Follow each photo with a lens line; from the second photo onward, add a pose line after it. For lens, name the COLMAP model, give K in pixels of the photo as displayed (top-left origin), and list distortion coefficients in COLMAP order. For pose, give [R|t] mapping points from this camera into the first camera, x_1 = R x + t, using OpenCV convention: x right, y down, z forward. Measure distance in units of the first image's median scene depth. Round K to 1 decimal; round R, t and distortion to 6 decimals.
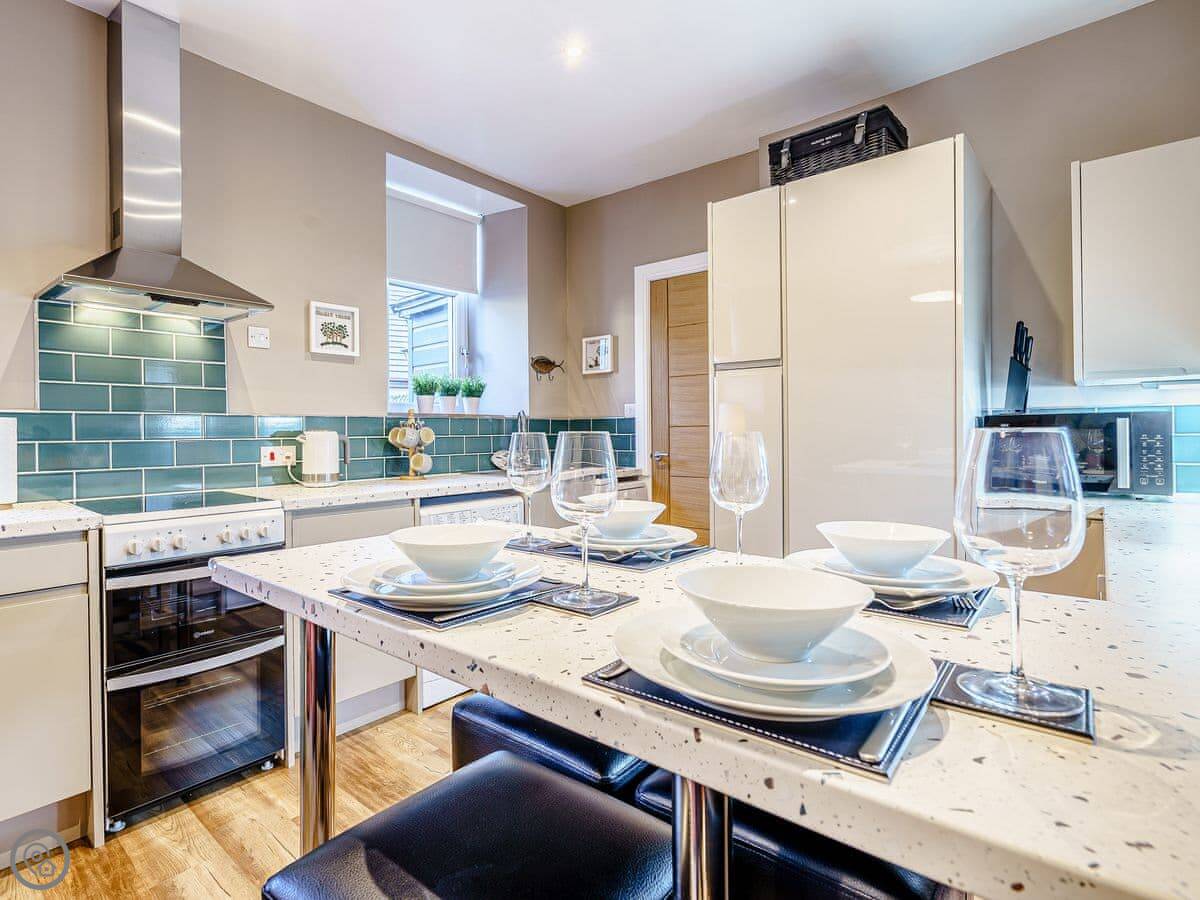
lens RADIAL K [[616.4, 0, 576.9], [0, 616.4, 440.0], [0, 0, 1]] dist [-0.003557, -0.000882]
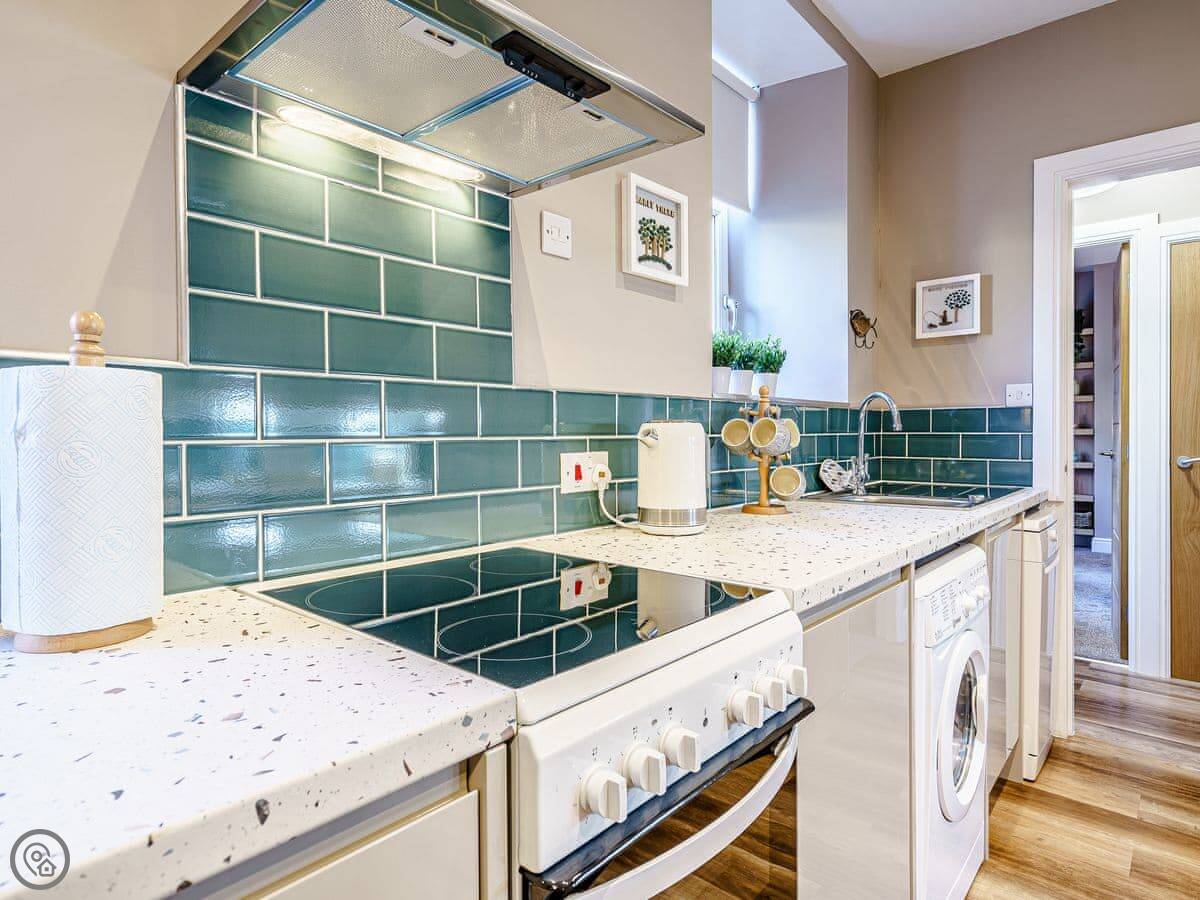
lens RADIAL K [[695.6, 0, 600.0], [0, 695.6, 450.0], [0, 0, 1]] dist [-0.005438, -0.000428]
pose [[0.999826, 0.002410, -0.018471, -0.450938], [-0.002235, 0.999952, 0.009489, 0.002438], [0.018493, -0.009446, 0.999784, 0.416707]]
